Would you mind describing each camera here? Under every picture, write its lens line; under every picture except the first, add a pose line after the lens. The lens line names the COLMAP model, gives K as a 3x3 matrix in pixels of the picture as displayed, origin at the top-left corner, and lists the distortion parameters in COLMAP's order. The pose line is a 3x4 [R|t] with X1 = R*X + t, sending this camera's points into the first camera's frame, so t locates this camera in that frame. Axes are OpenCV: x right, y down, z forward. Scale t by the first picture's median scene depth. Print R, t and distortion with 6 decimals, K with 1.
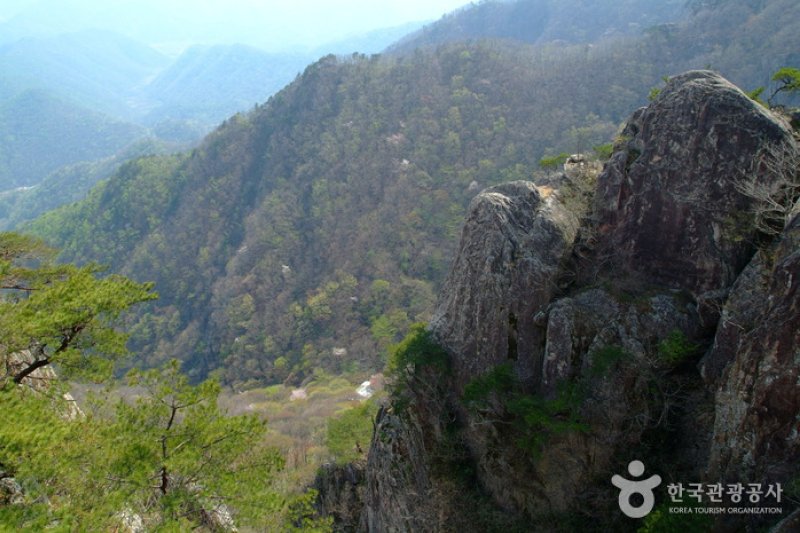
lens RADIAL K [[632.3, 0, 399.5], [0, 632.3, 269.8], [0, 0, 1]] dist [-0.186562, 0.163248]
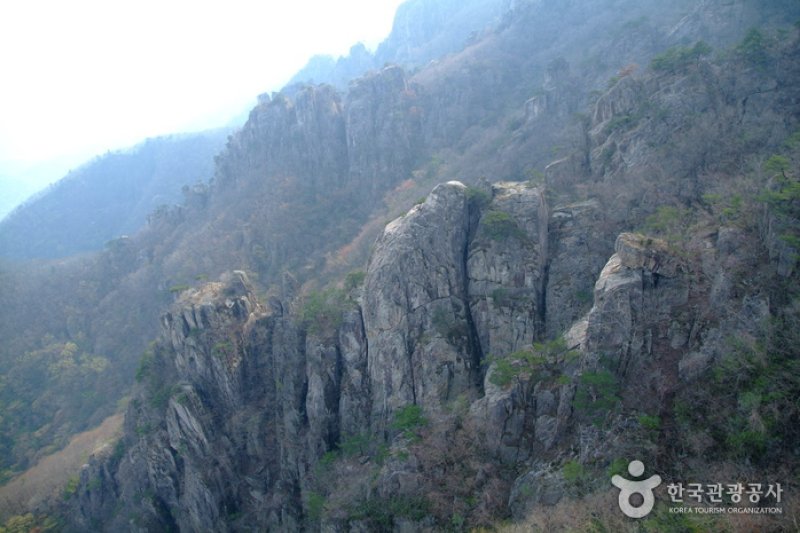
lens RADIAL K [[629.0, 0, 400.8], [0, 629.0, 270.3], [0, 0, 1]] dist [-0.183382, 0.159988]
pose [[0.933205, -0.141855, 0.330160, 0.236632], [0.178041, 0.980608, -0.081915, -0.067309], [-0.312138, 0.135226, 0.940364, -0.110783]]
